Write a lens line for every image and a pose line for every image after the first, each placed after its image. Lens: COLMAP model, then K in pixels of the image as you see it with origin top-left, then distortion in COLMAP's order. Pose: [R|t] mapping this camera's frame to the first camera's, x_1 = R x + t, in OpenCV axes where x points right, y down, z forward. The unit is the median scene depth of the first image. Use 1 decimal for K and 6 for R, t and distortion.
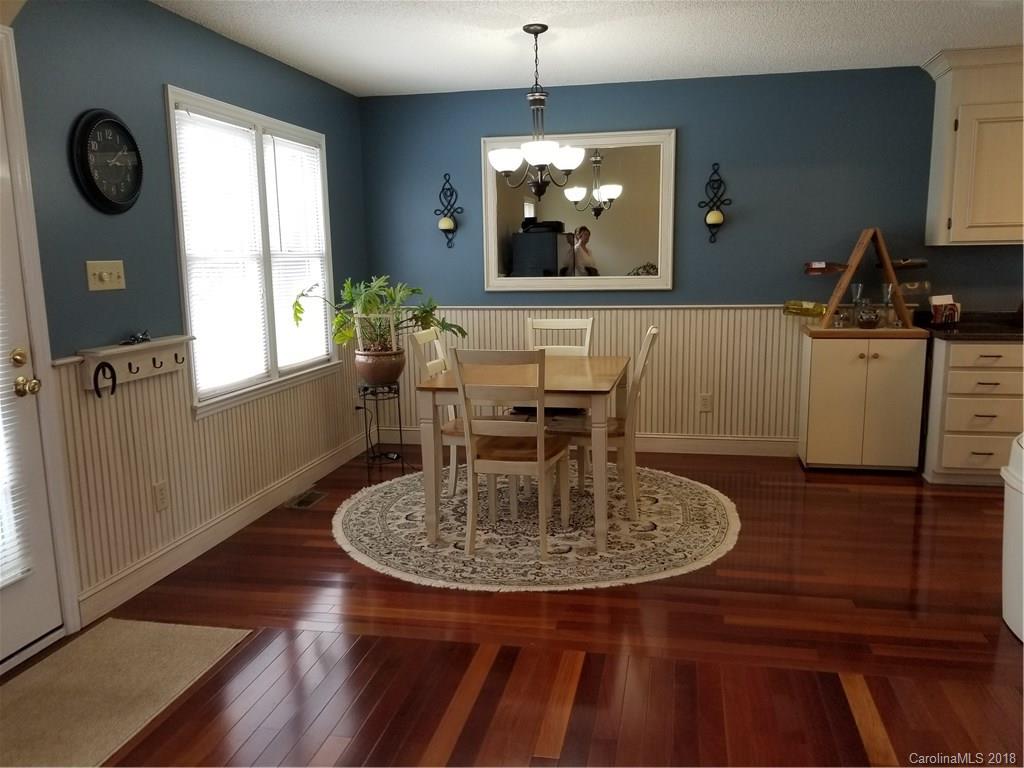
lens RADIAL K [[802.3, 0, 532.5], [0, 802.3, 386.9], [0, 0, 1]] dist [0.075769, -0.156764]
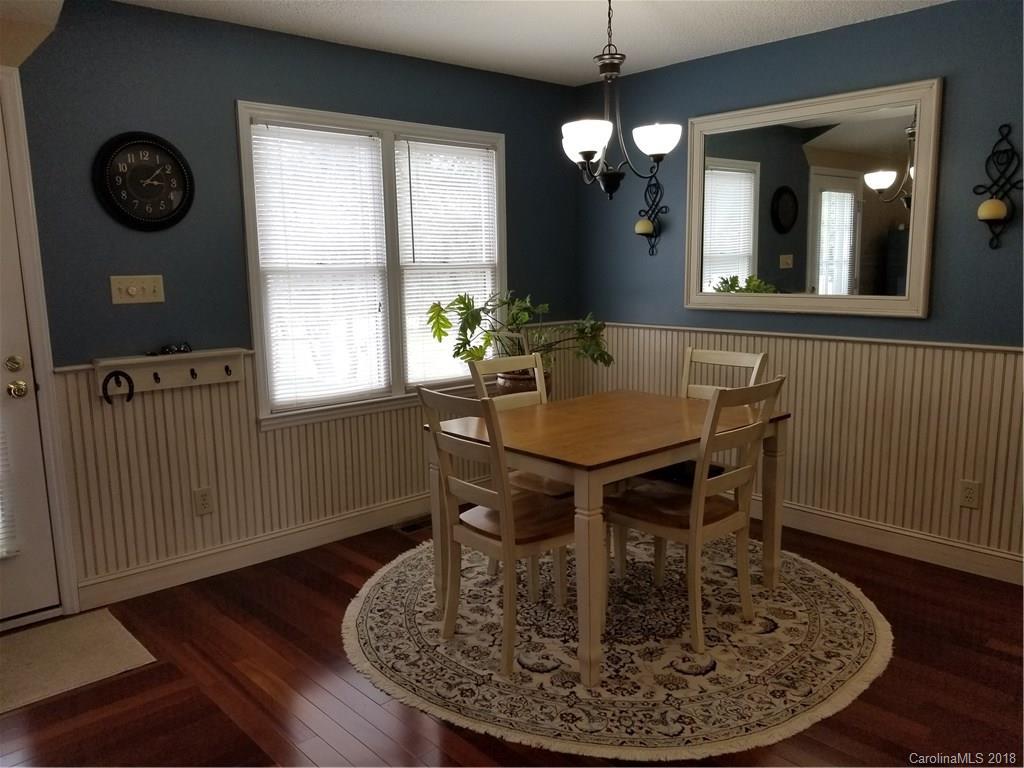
lens RADIAL K [[802.3, 0, 532.5], [0, 802.3, 386.9], [0, 0, 1]] dist [0.075769, -0.156764]
pose [[0.802253, 0.096993, -0.589053, 0.428312], [-0.093614, 0.994946, 0.036330, -0.079282], [0.589599, 0.025997, 0.807278, 0.364677]]
